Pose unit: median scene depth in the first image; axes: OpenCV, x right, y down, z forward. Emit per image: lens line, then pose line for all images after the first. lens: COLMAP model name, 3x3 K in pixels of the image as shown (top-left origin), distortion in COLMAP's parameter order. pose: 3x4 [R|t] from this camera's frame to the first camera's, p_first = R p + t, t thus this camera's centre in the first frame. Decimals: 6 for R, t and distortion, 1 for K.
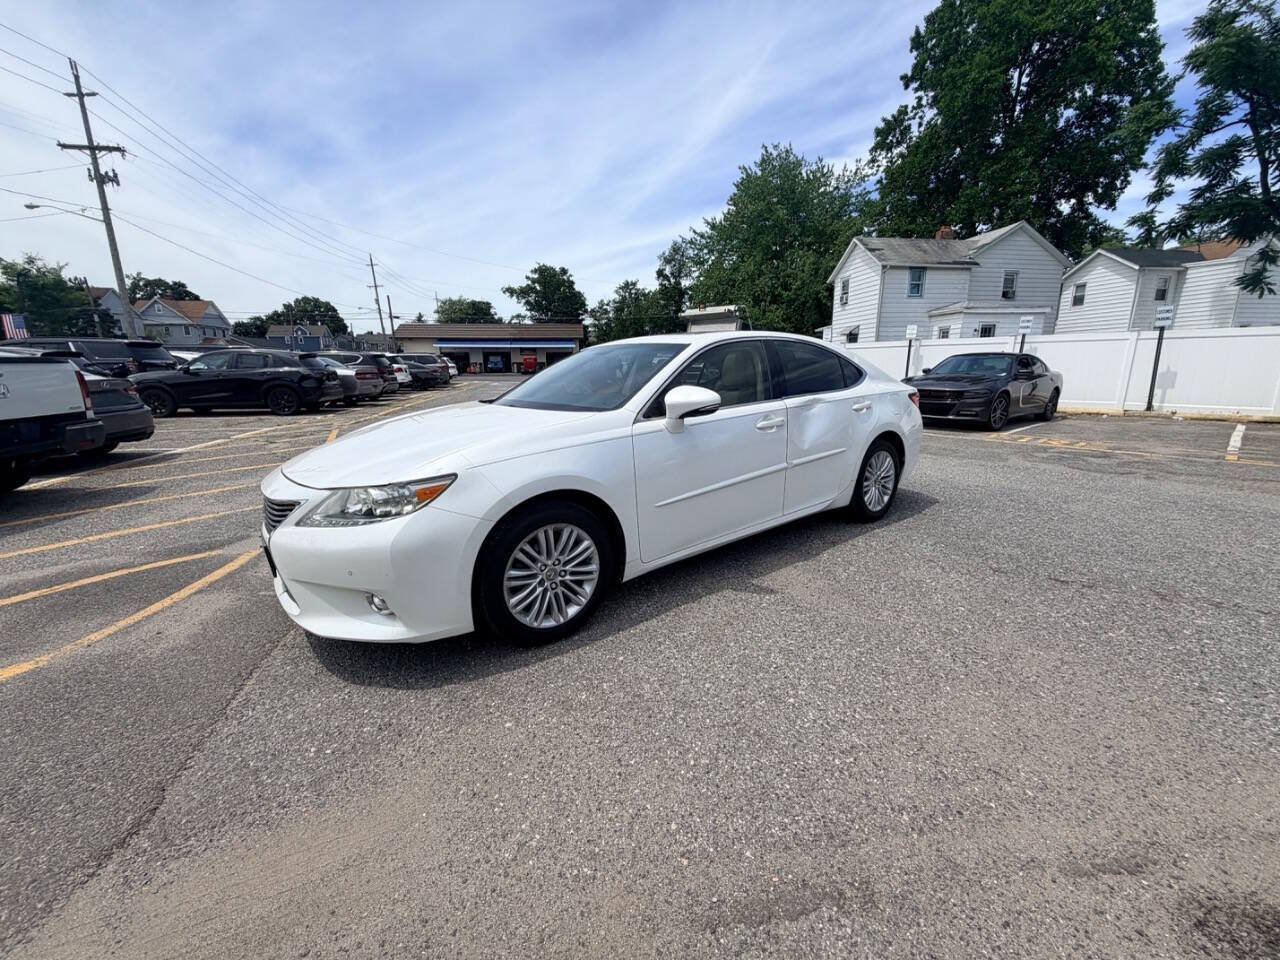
lens RADIAL K [[507.5, 0, 638.7], [0, 507.5, 482.0], [0, 0, 1]] dist [0.000477, -0.000345]
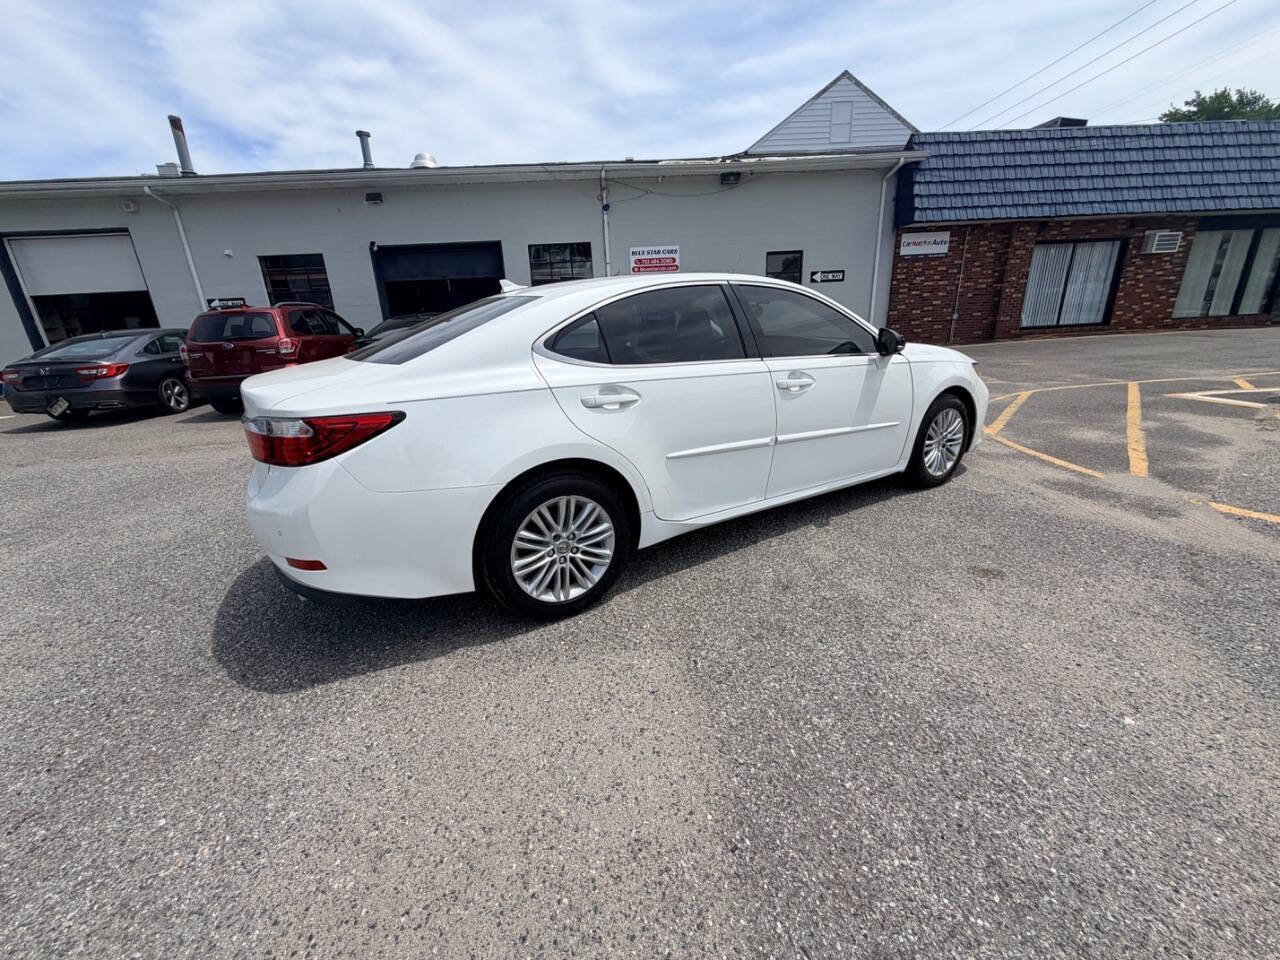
lens RADIAL K [[507.1, 0, 637.7], [0, 507.1, 481.3], [0, 0, 1]] dist [-0.000552, -0.000160]
pose [[-0.992394, 0.019096, 0.121612, 0.008784], [0.078950, 0.856701, 0.509735, -0.068527], [-0.094451, 0.515460, -0.851693, 0.297276]]
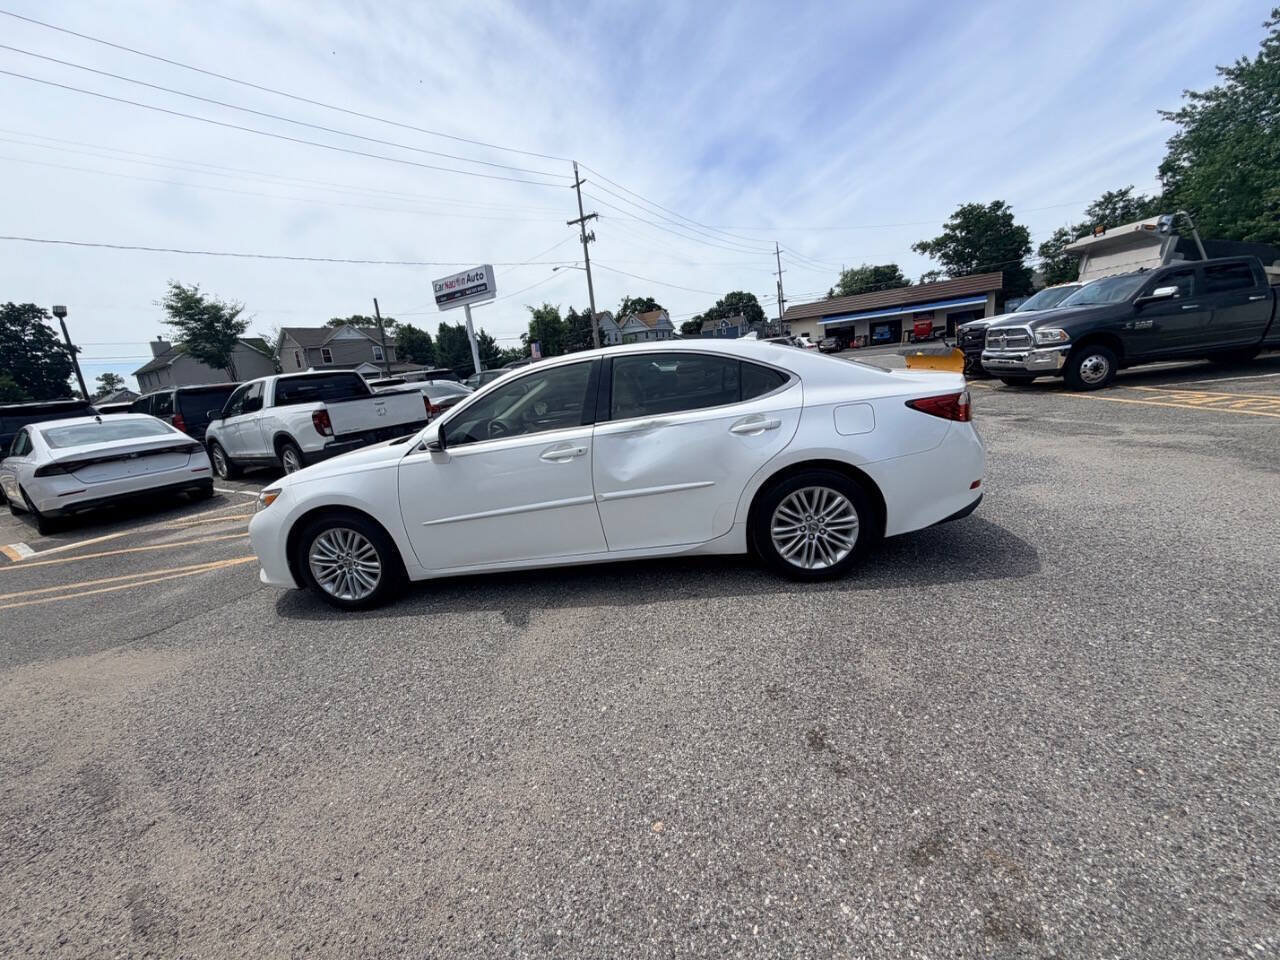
lens RADIAL K [[508.9, 0, 638.1], [0, 508.9, 482.5], [0, 0, 1]] dist [0.001141, -0.000038]
pose [[0.719864, 0.084281, -0.688979, 0.131531], [-0.050271, 0.996325, 0.069353, -0.017268], [0.692292, -0.015290, 0.721455, 0.052552]]
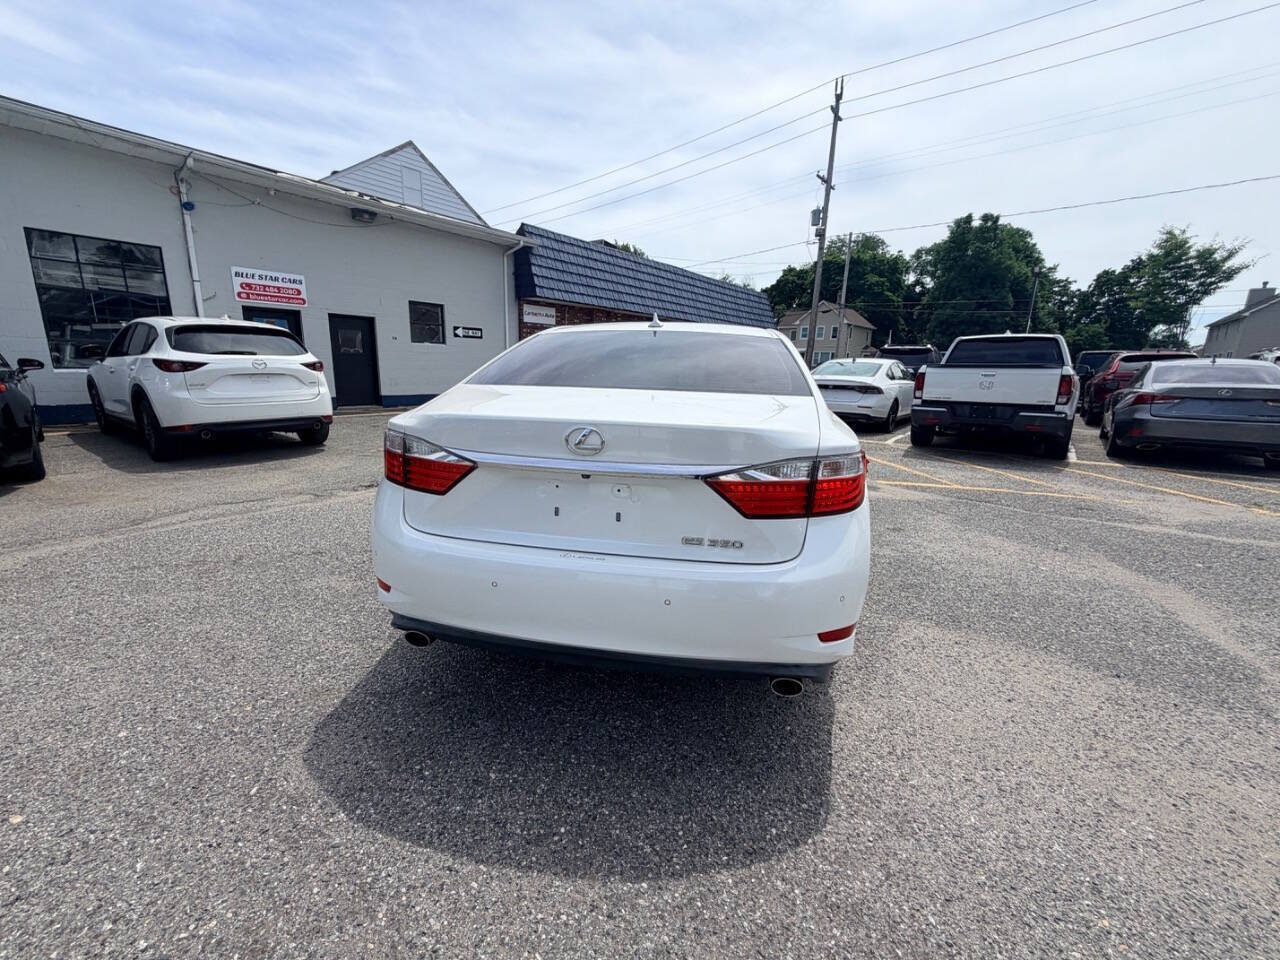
lens RADIAL K [[507.2, 0, 638.4], [0, 507.2, 482.3], [0, 0, 1]] dist [0.000000, -0.000100]
pose [[-0.743205, 0.140639, -0.654116, 0.124721], [-0.164743, 0.909090, 0.382641, -0.059667], [0.648465, 0.392142, -0.652471, 0.260813]]
